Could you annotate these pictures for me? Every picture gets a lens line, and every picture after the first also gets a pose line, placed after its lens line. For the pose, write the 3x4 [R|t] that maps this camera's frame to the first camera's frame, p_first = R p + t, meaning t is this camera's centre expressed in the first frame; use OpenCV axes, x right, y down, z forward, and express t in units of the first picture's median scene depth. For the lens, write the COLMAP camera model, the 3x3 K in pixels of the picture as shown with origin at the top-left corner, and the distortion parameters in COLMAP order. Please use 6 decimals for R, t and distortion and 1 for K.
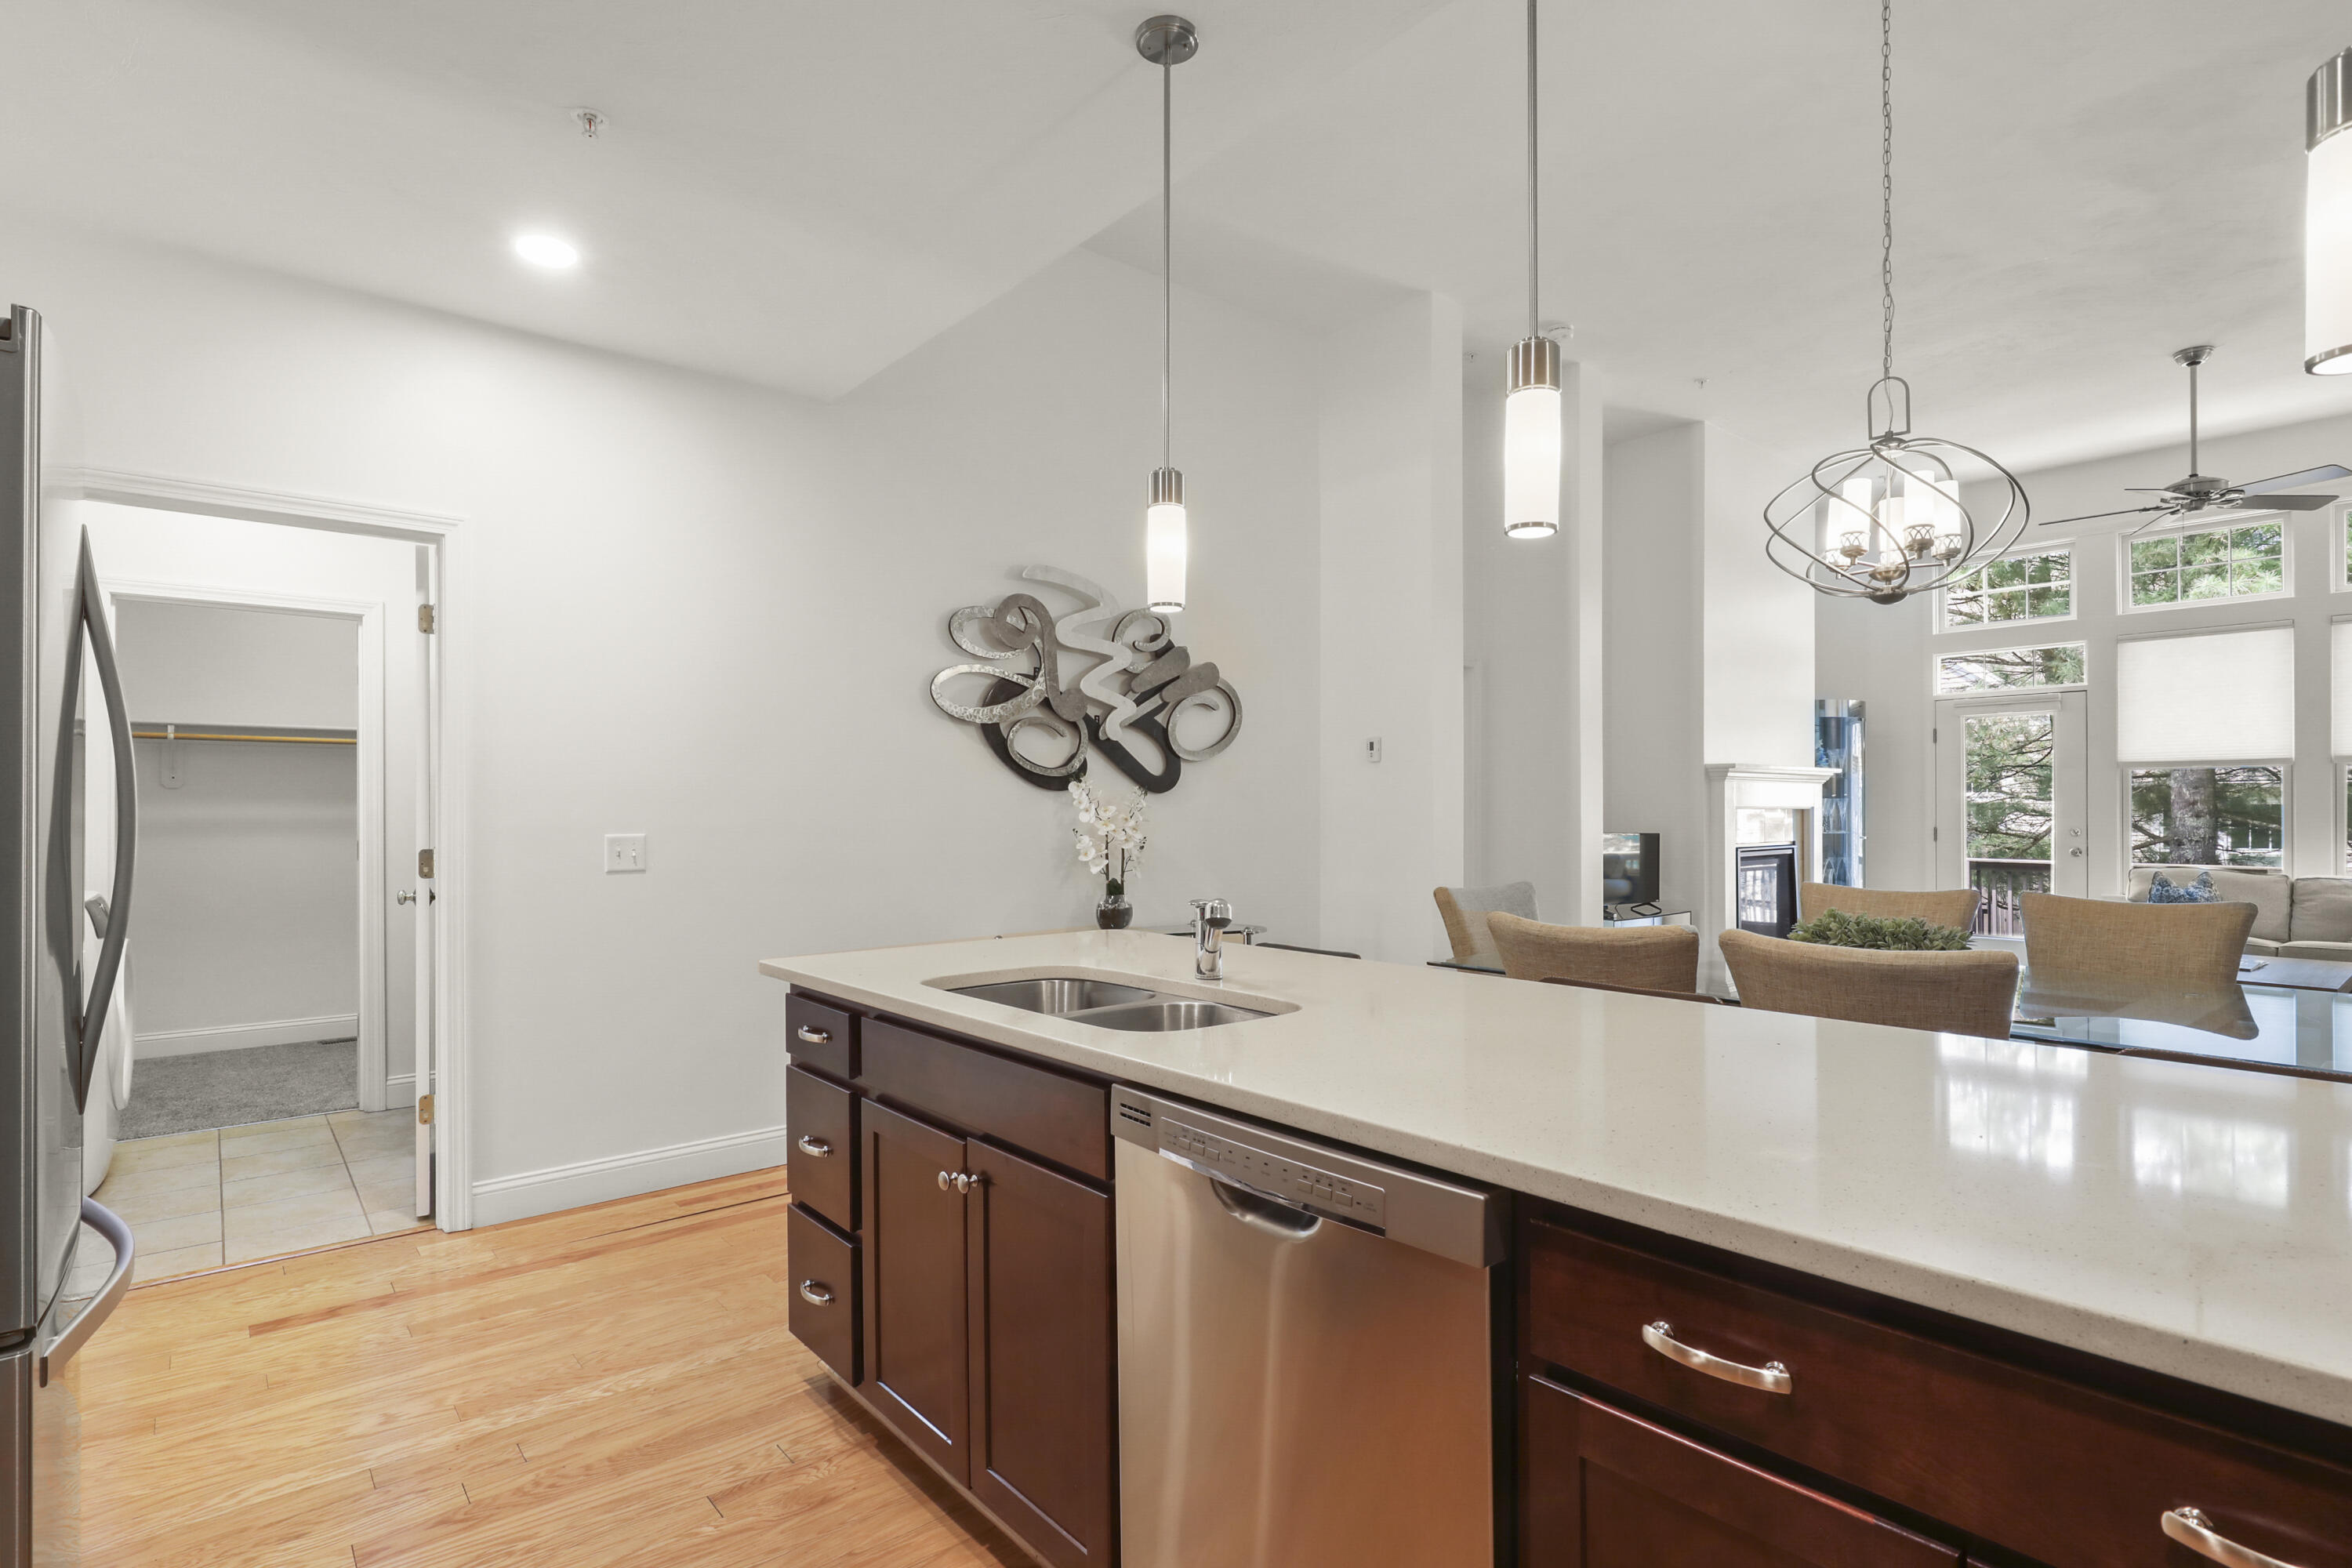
lens RADIAL K [[1149.7, 0, 1182.2], [0, 1149.7, 806.3], [0, 0, 1]] dist [-0.001107, 0.000410]
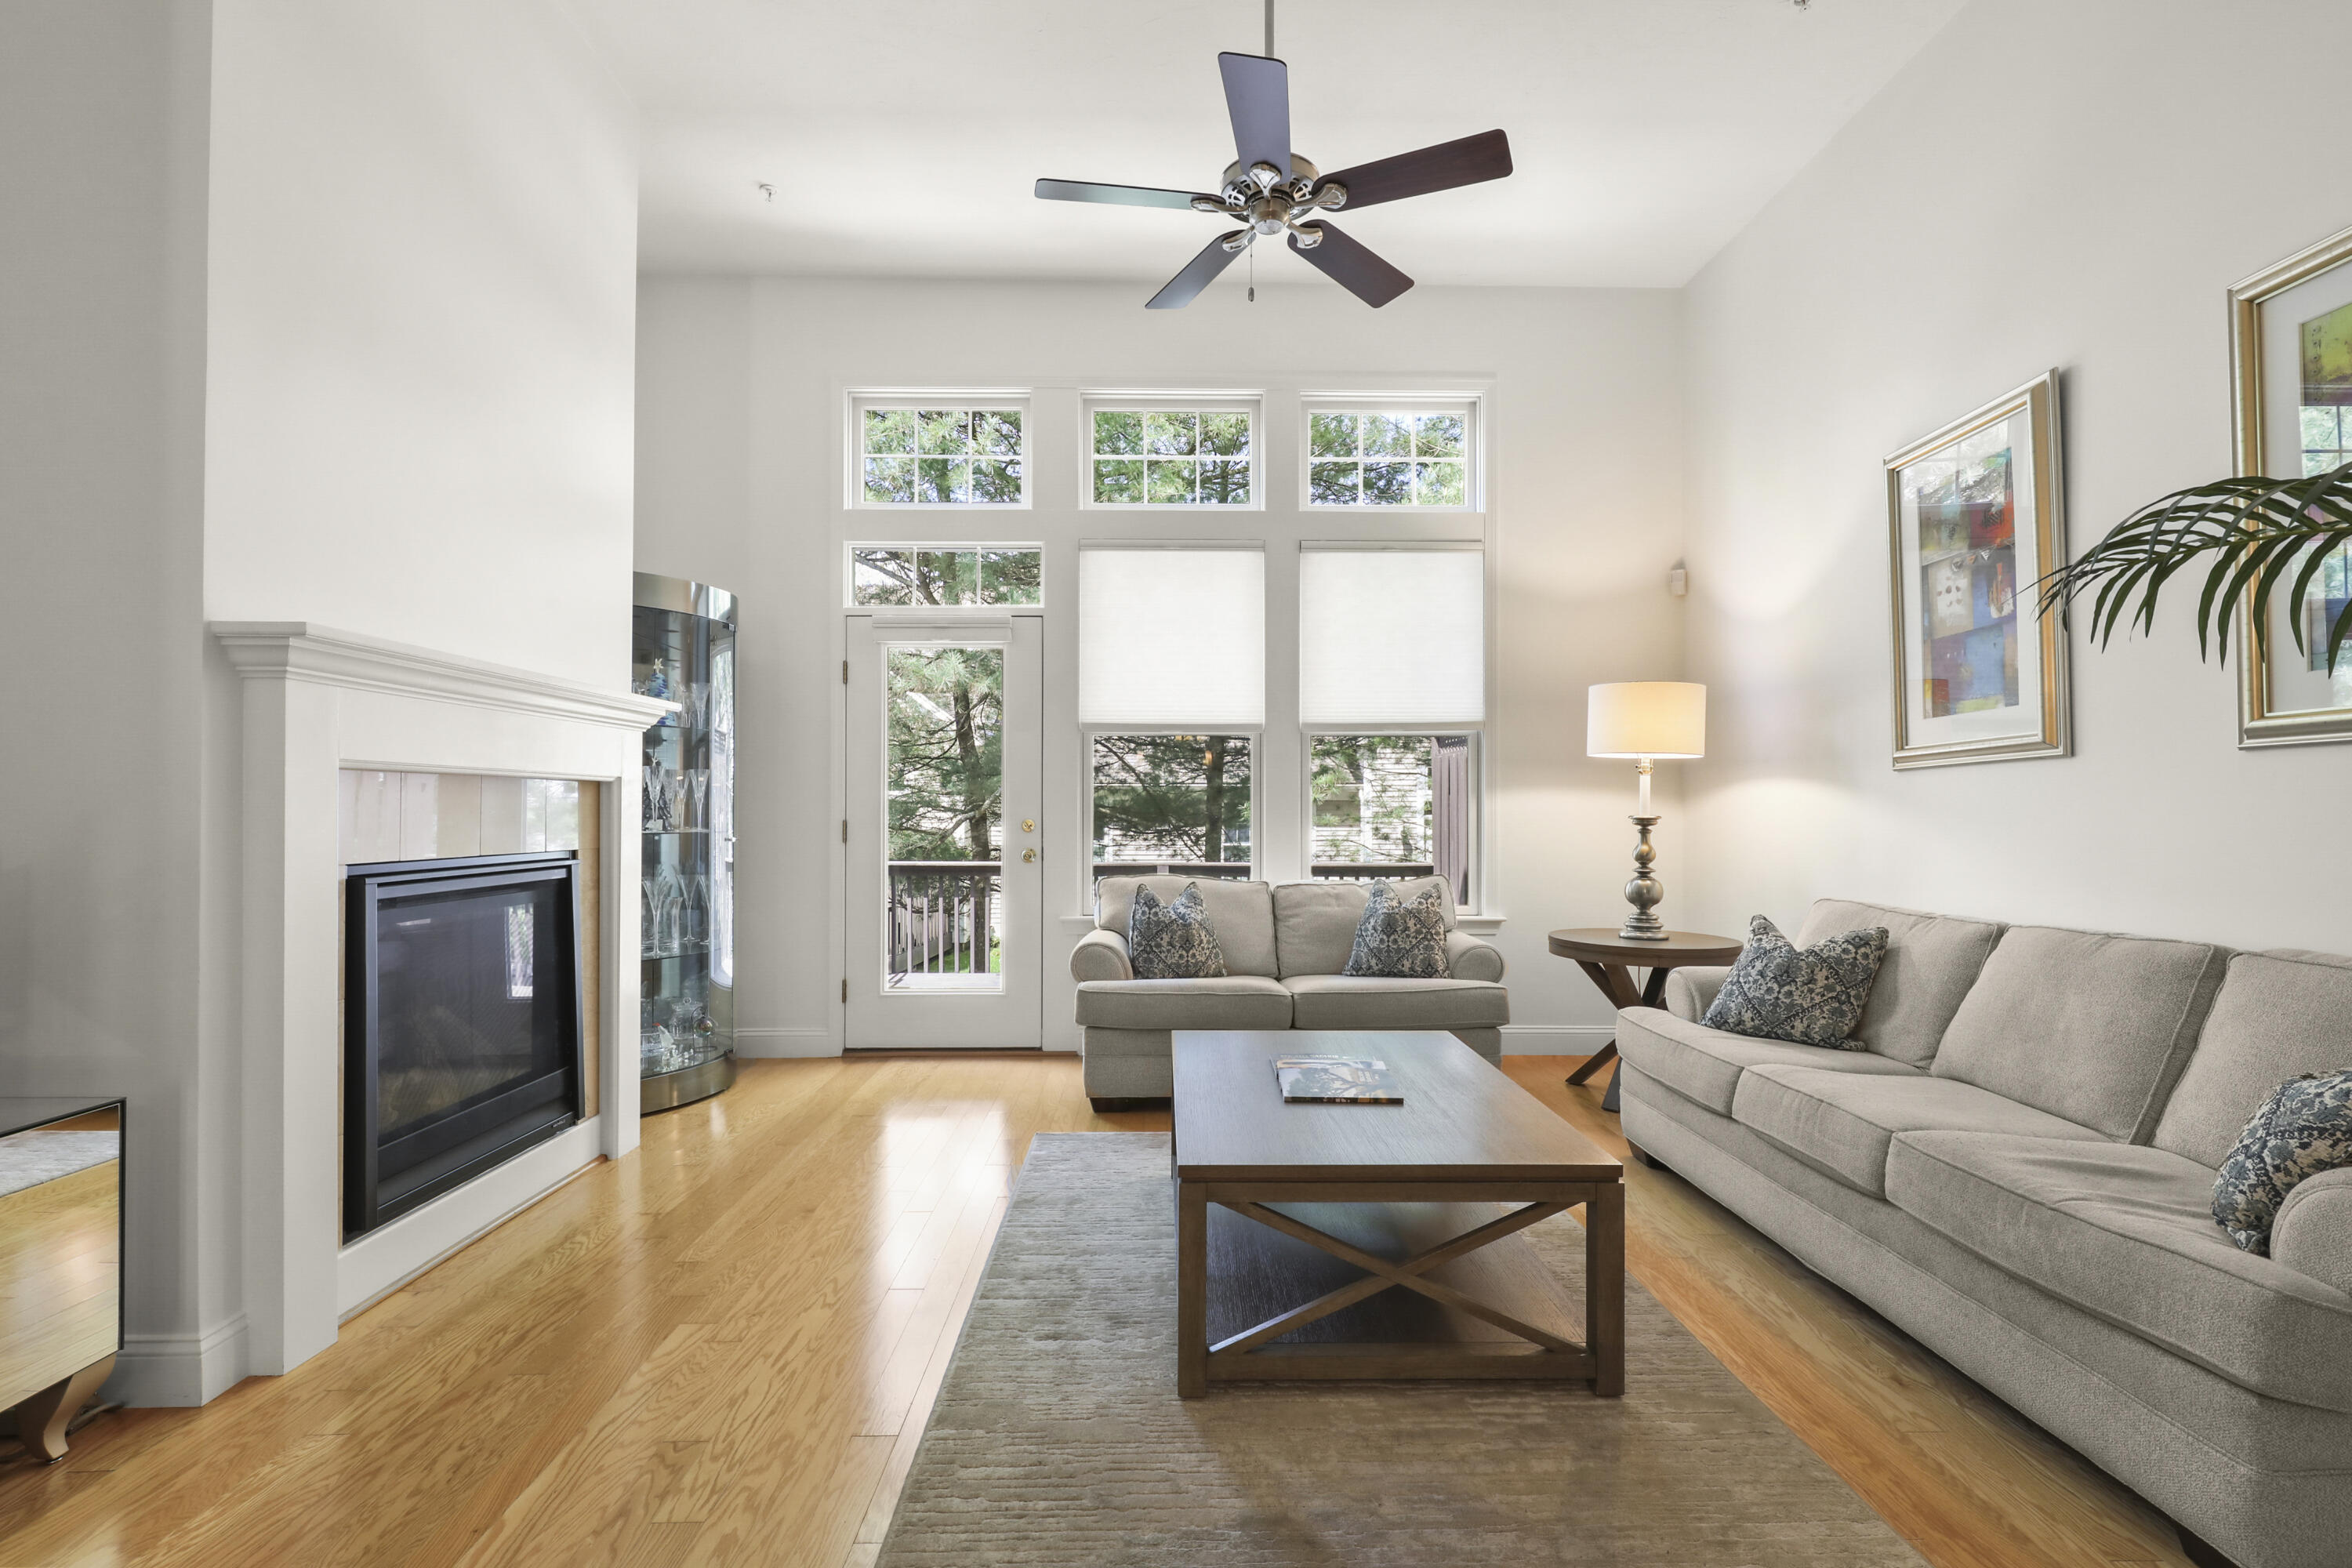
lens RADIAL K [[1067.1, 0, 1185.0], [0, 1067.1, 807.7], [0, 0, 1]] dist [-0.000148, -0.000234]
pose [[0.636109, 0.007088, 0.771567, 0.355148], [-0.006655, 0.999971, -0.003700, 0.013827], [-0.771571, -0.002781, 0.636138, 0.533798]]
